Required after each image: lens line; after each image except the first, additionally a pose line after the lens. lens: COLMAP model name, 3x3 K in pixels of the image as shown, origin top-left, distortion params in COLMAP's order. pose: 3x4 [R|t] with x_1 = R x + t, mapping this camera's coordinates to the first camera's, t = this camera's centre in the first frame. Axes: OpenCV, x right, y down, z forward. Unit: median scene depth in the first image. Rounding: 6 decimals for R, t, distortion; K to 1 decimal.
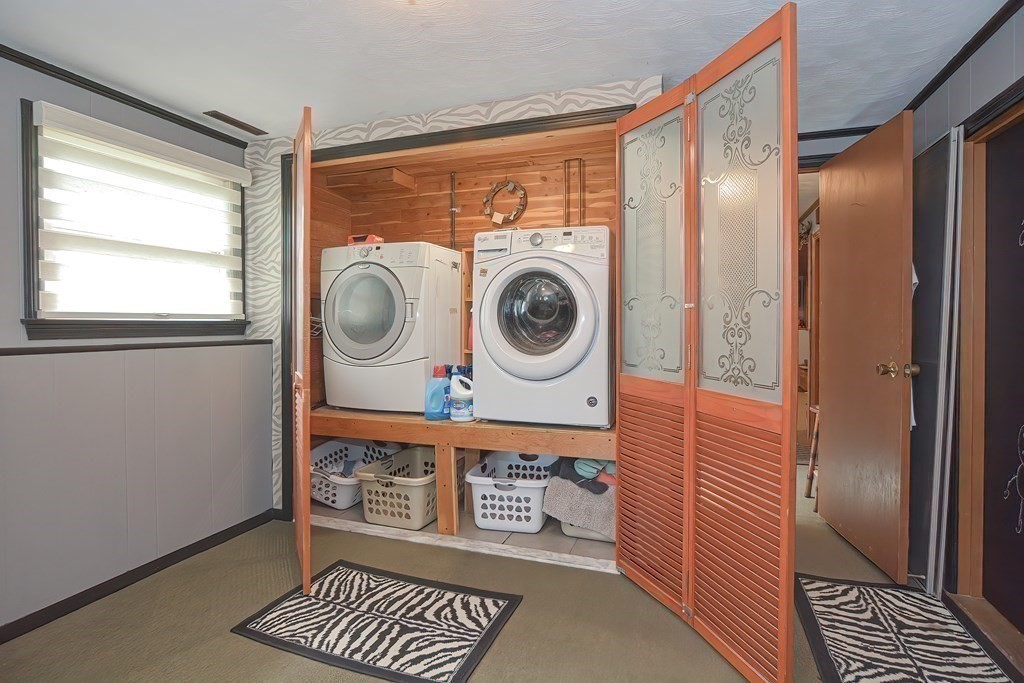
lens RADIAL K [[502.6, 0, 517.4], [0, 502.6, 331.2], [0, 0, 1]] dist [-0.032181, 0.007369]
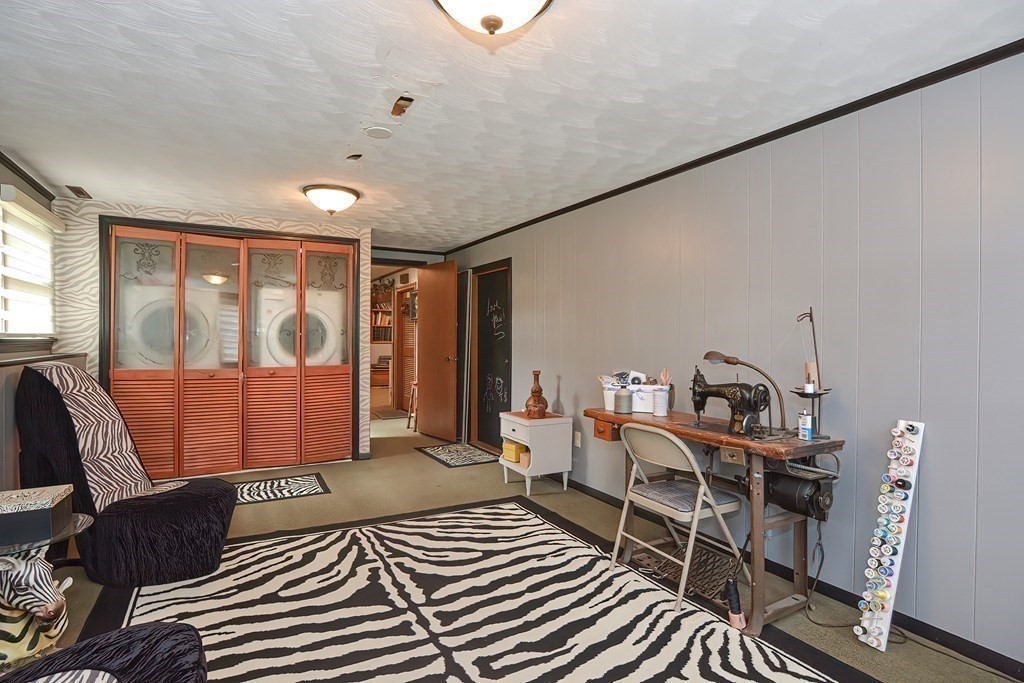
lens RADIAL K [[502.6, 0, 510.3], [0, 502.6, 340.2], [0, 0, 1]] dist [-0.032181, 0.007369]
pose [[0.653570, -0.000543, 0.756866, -0.802432], [0.005191, 0.999979, -0.003765, -0.006313], [-0.756848, 0.006389, 0.653559, -0.744342]]
